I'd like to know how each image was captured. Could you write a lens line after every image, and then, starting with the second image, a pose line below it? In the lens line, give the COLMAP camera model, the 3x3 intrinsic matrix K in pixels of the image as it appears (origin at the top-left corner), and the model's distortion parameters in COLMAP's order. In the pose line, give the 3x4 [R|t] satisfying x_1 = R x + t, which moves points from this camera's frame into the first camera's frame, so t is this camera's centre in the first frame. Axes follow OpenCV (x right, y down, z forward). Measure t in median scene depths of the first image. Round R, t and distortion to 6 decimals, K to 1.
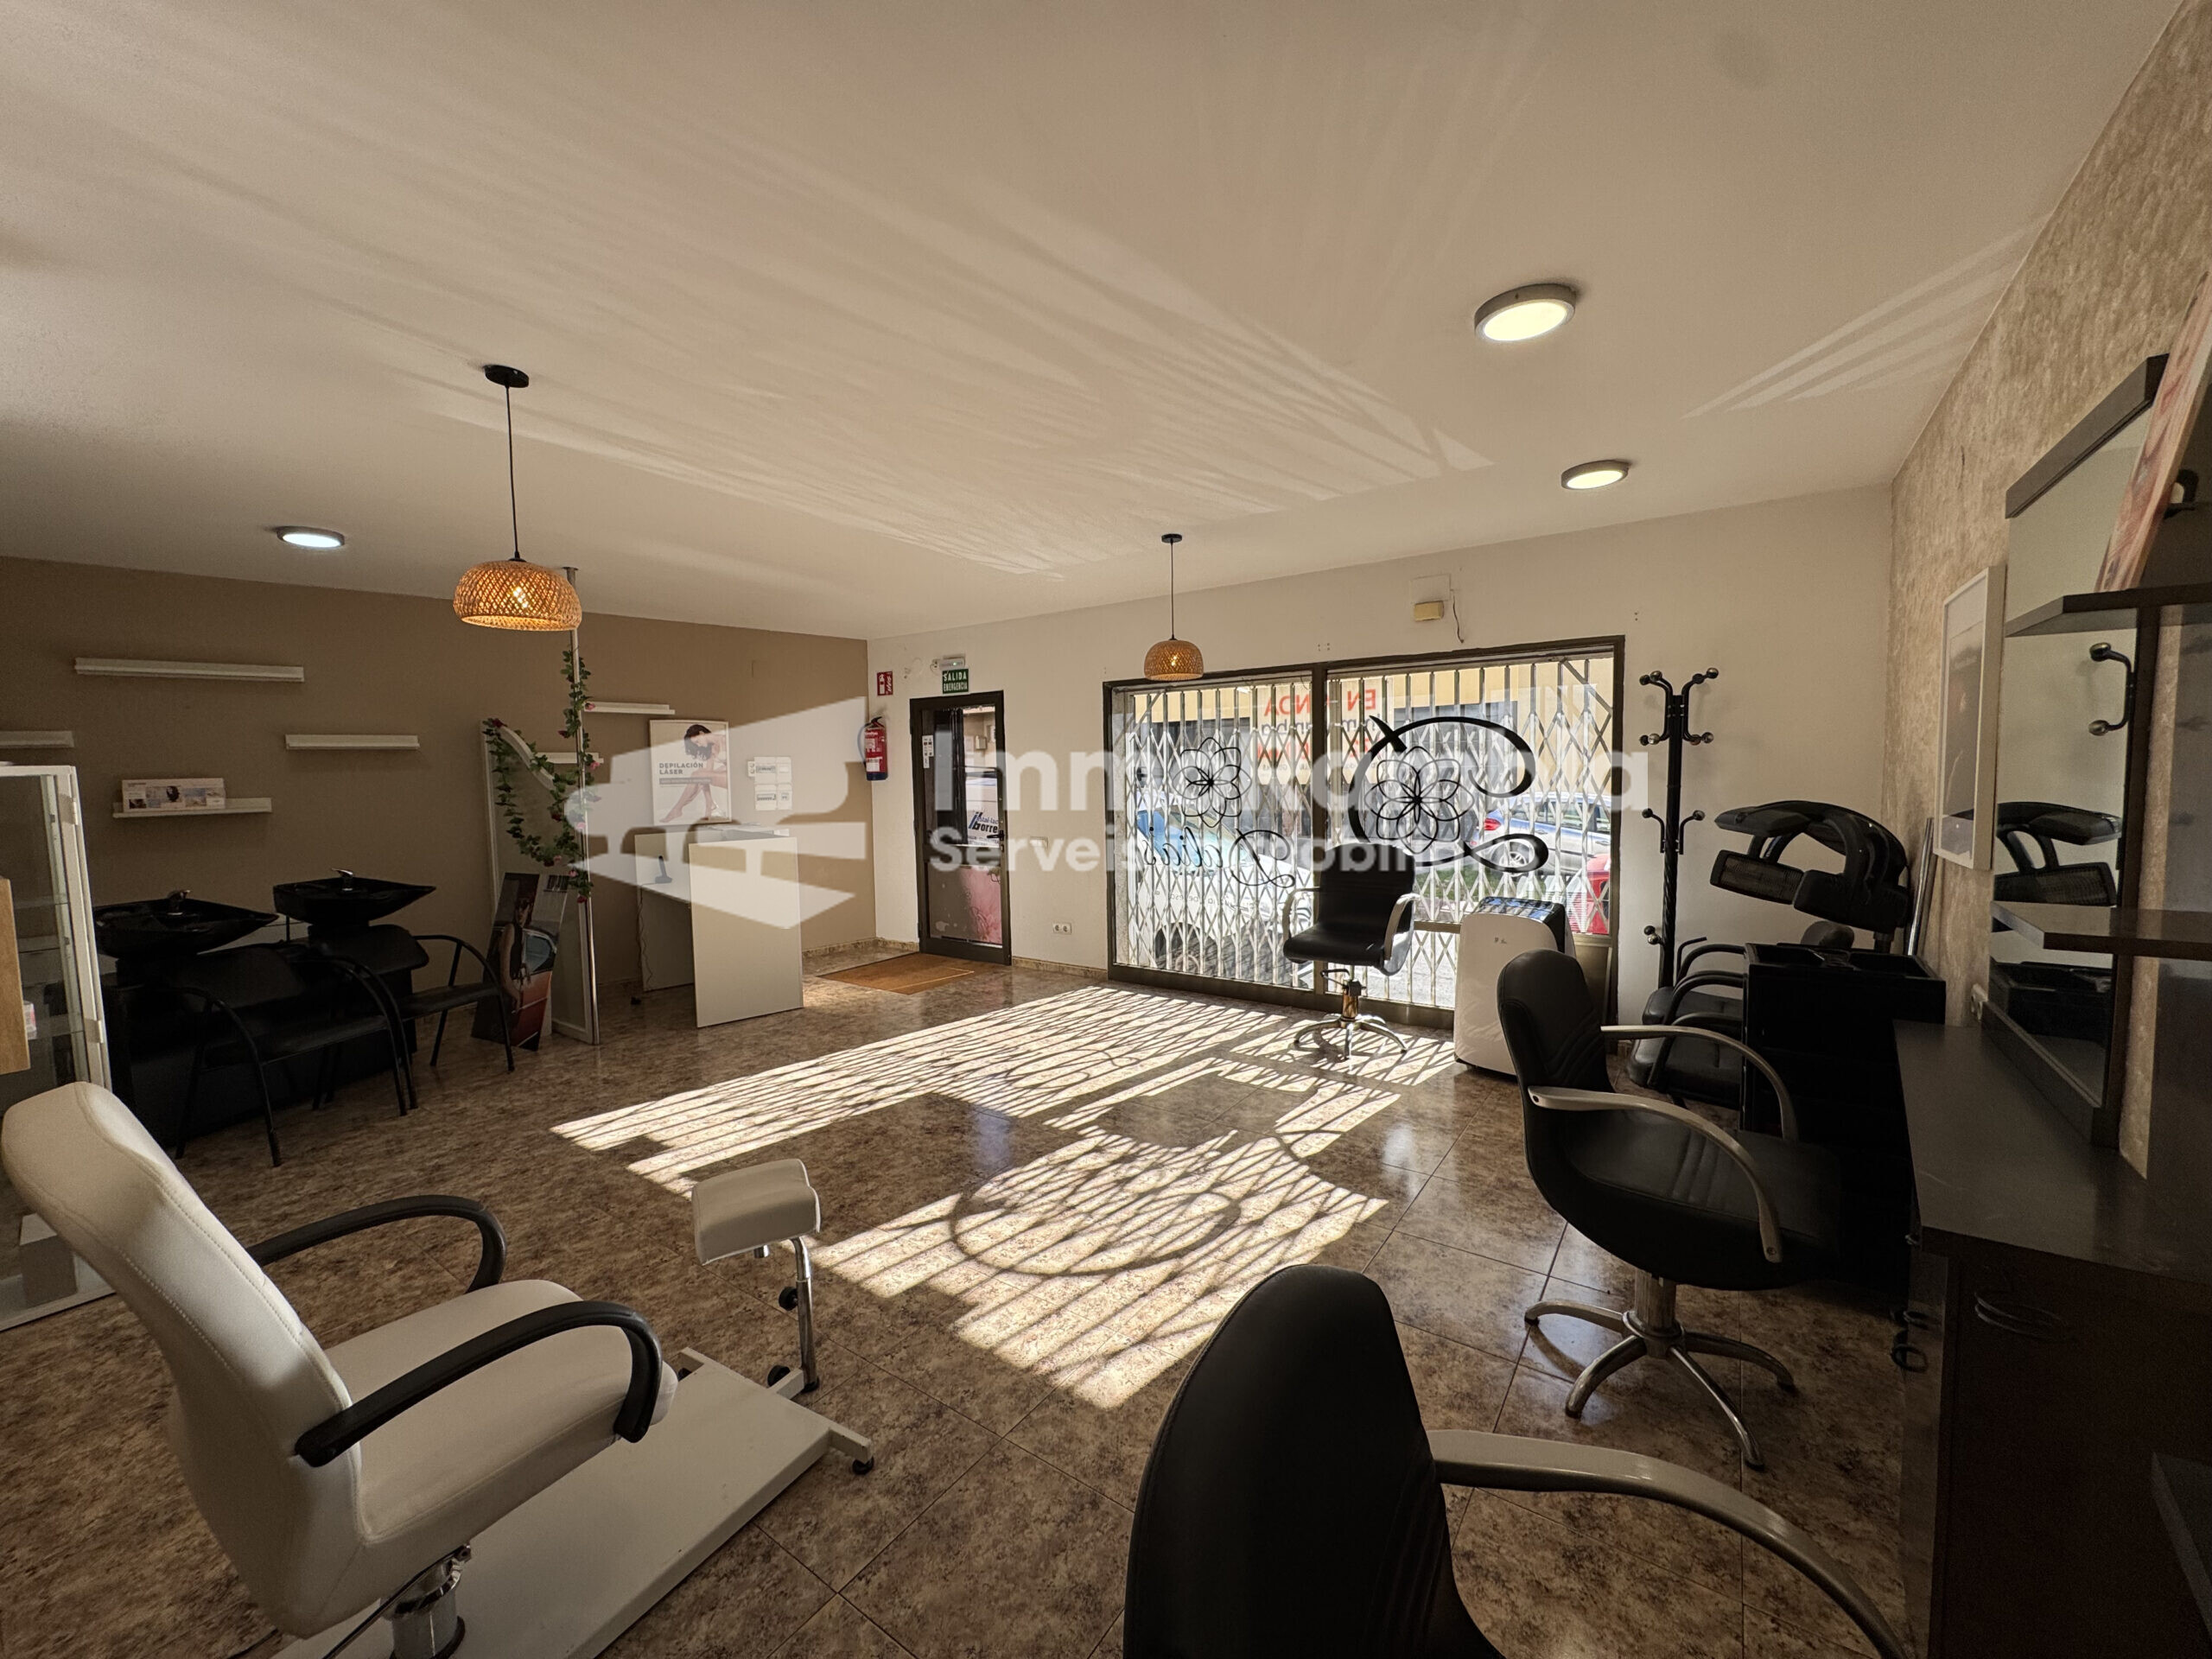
lens RADIAL K [[882.6, 0, 1104.5], [0, 882.6, 829.3], [0, 0, 1]] dist [-0.002104, -0.000086]
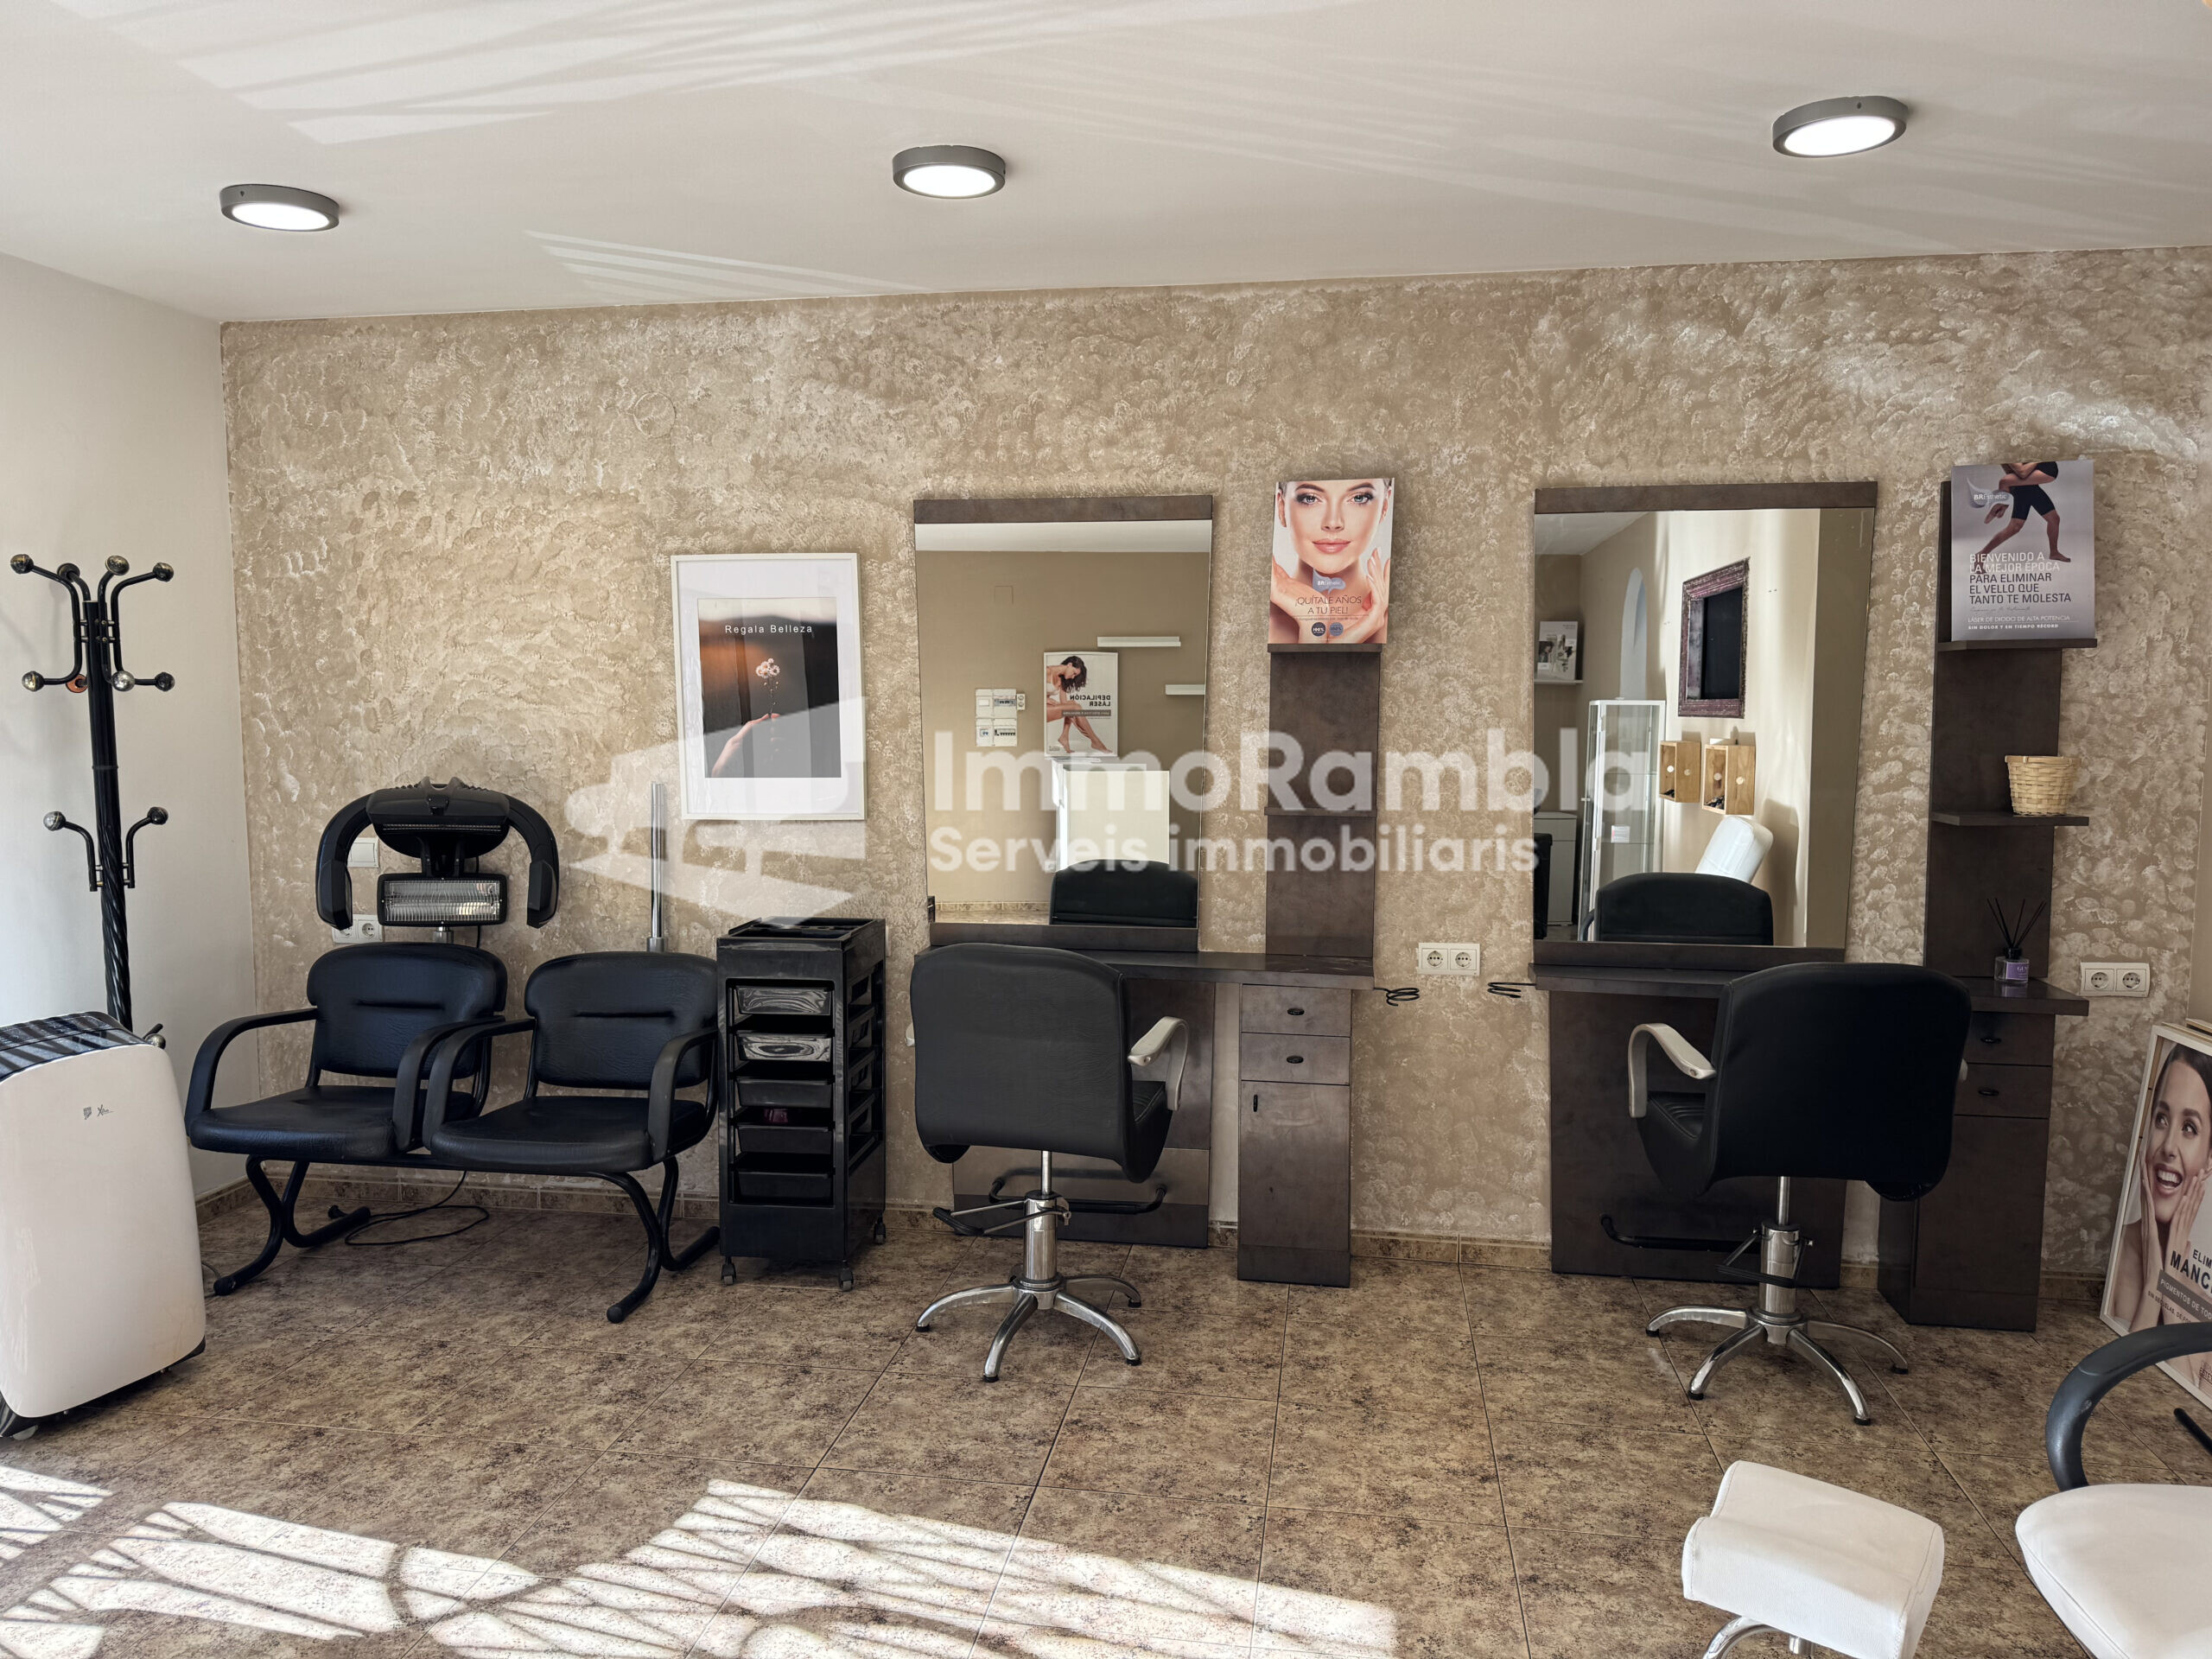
lens RADIAL K [[1568.0, 0, 1112.6], [0, 1568.0, 839.2], [0, 0, 1]] dist [0.138294, -0.254605]
pose [[-0.446742, -0.062193, 0.892499, -0.532358], [0.071601, 0.991896, 0.104959, -0.064938], [-0.891793, 0.110793, -0.438668, 0.891411]]
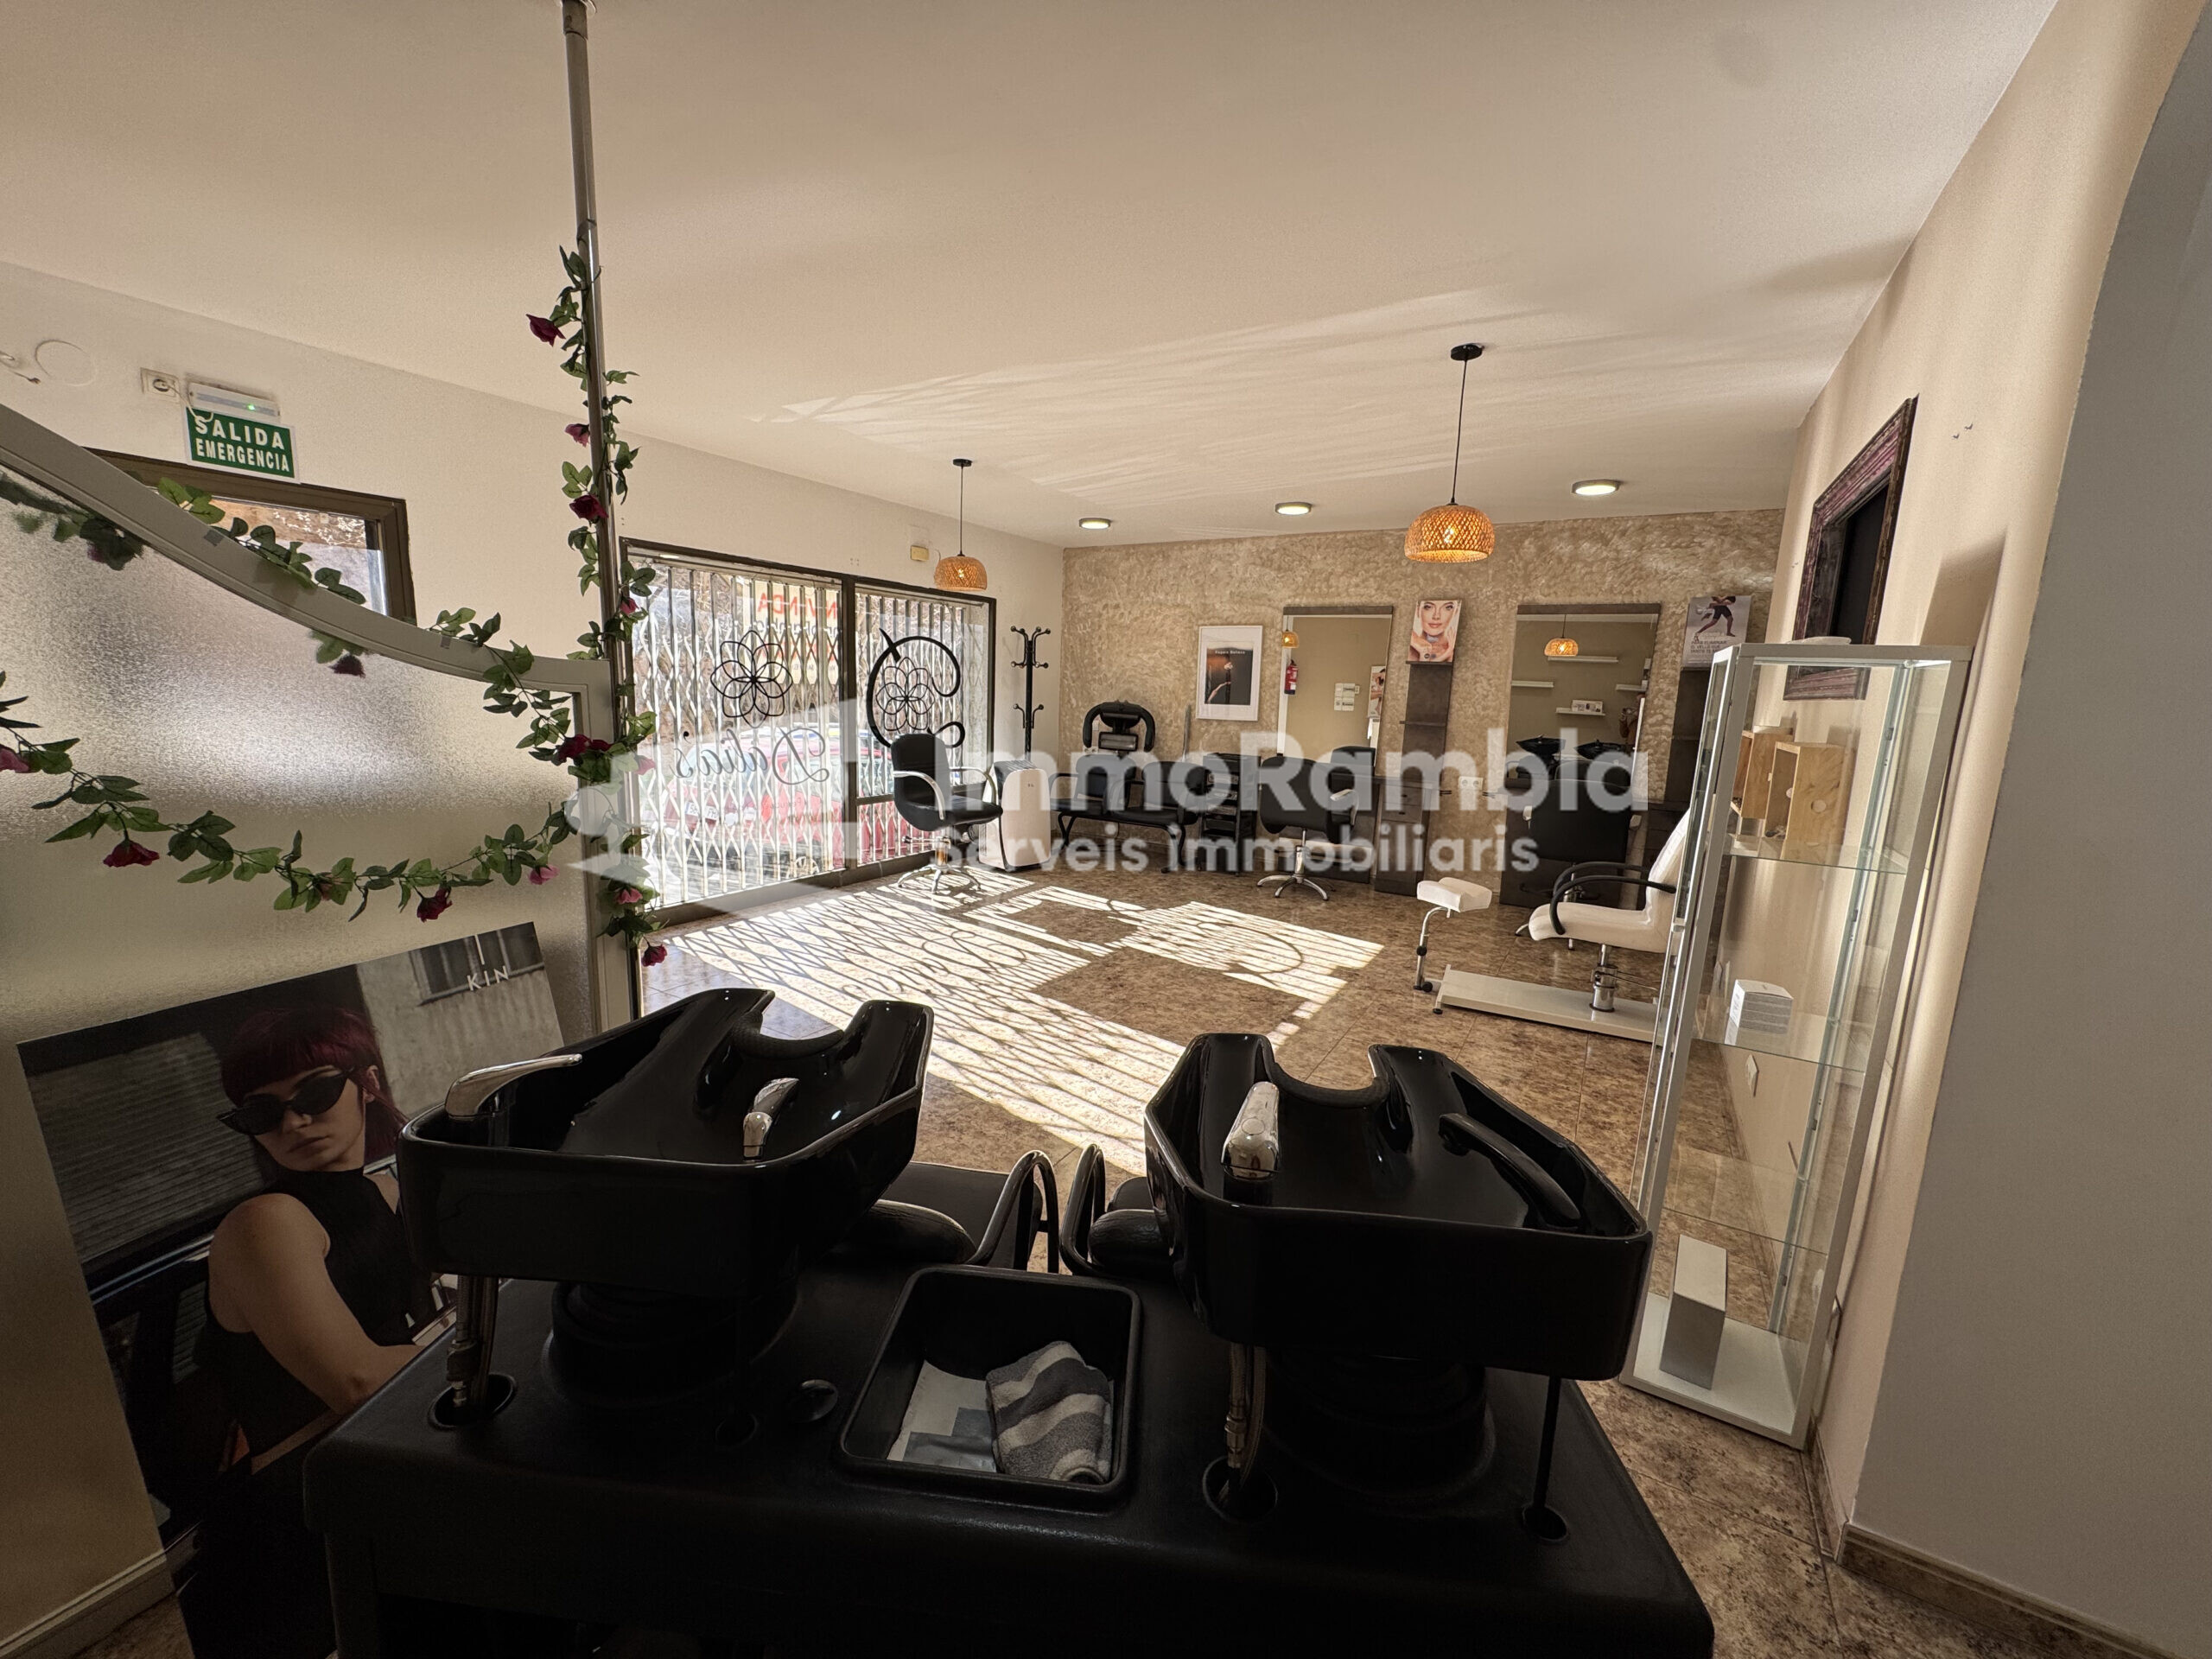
lens RADIAL K [[877.9, 0, 1106.0], [0, 877.9, 823.5], [0, 0, 1]] dist [-0.000995, -0.000126]
pose [[-0.086229, -0.138406, 0.986615, -1.196421], [0.035171, 0.989263, 0.141852, -0.030311], [-0.995654, 0.046932, -0.080435, 1.011005]]
